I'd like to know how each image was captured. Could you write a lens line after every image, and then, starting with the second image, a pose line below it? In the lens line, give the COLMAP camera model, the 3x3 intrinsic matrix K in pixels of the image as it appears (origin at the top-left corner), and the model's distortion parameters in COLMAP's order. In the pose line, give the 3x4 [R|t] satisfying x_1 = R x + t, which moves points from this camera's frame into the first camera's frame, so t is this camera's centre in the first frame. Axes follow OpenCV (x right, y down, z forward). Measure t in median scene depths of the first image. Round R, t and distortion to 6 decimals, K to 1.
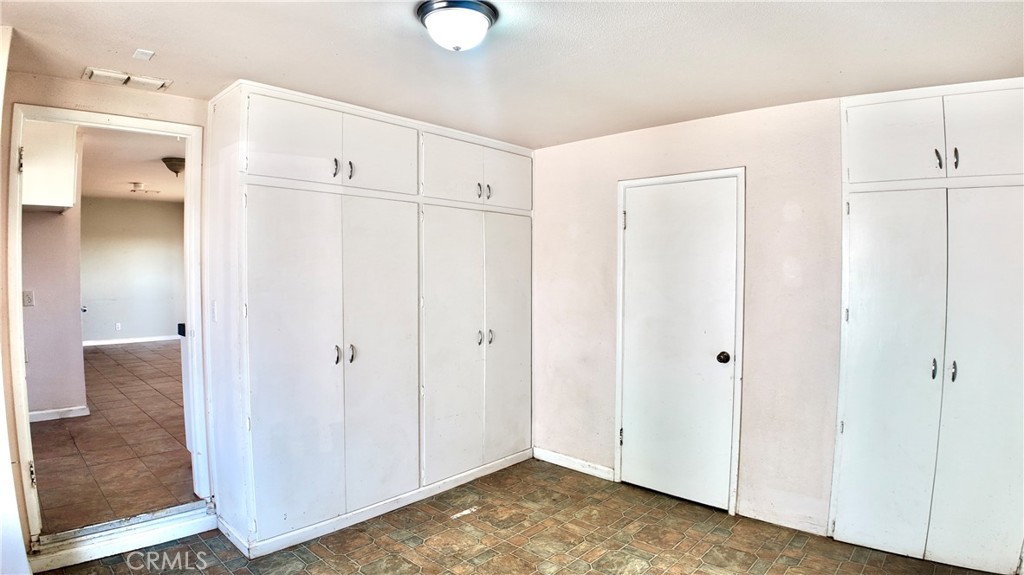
lens RADIAL K [[543.9, 0, 515.2], [0, 543.9, 285.0], [0, 0, 1]] dist [-0.070905, -0.043263]
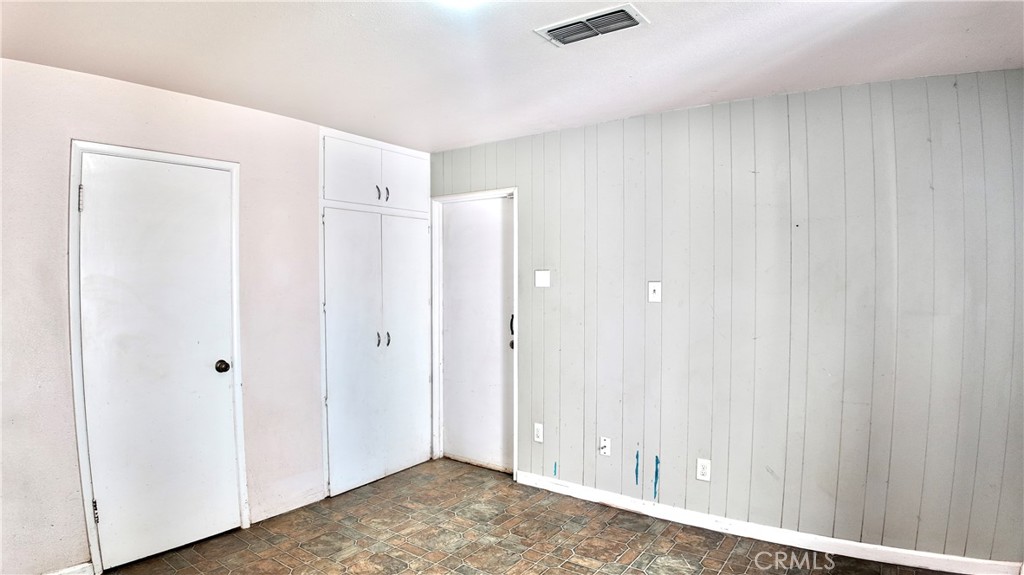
lens RADIAL K [[548.7, 0, 548.1], [0, 548.7, 285.6], [0, 0, 1]] dist [-0.024485, -0.088435]
pose [[-0.159374, -0.016868, 0.987074, -0.610963], [0.033795, 0.999175, 0.022531, -0.003522], [-0.986640, 0.036949, -0.158672, 0.606187]]
